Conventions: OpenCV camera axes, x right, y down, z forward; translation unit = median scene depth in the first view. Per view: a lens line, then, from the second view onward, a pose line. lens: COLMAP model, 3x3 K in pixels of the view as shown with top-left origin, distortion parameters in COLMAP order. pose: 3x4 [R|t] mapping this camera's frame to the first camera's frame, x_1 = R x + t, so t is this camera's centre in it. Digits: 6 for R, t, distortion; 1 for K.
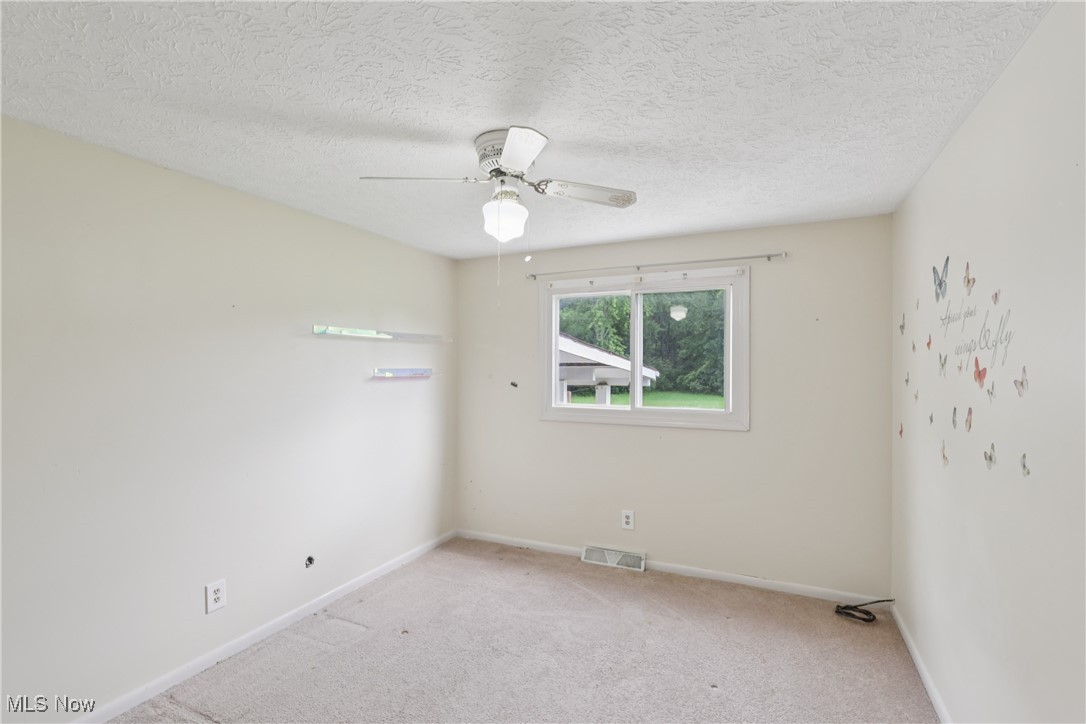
lens RADIAL K [[517.3, 0, 544.5], [0, 517.3, 356.3], [0, 0, 1]] dist [0.000696, 0.000410]
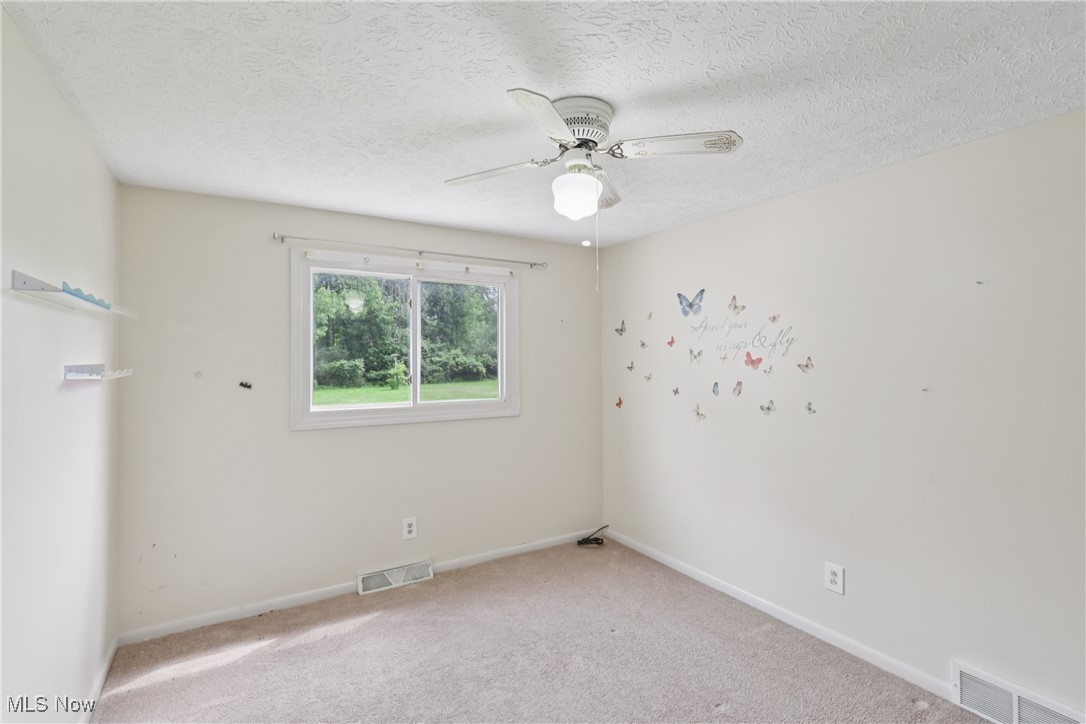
lens RADIAL K [[529.4, 0, 509.0], [0, 529.4, 335.3], [0, 0, 1]] dist [-0.001995, -0.000307]
pose [[0.542055, 0.033270, 0.839684, -0.547089], [-0.012240, 0.999423, -0.031698, 0.006467], [-0.840254, 0.006905, 0.542149, 0.359802]]
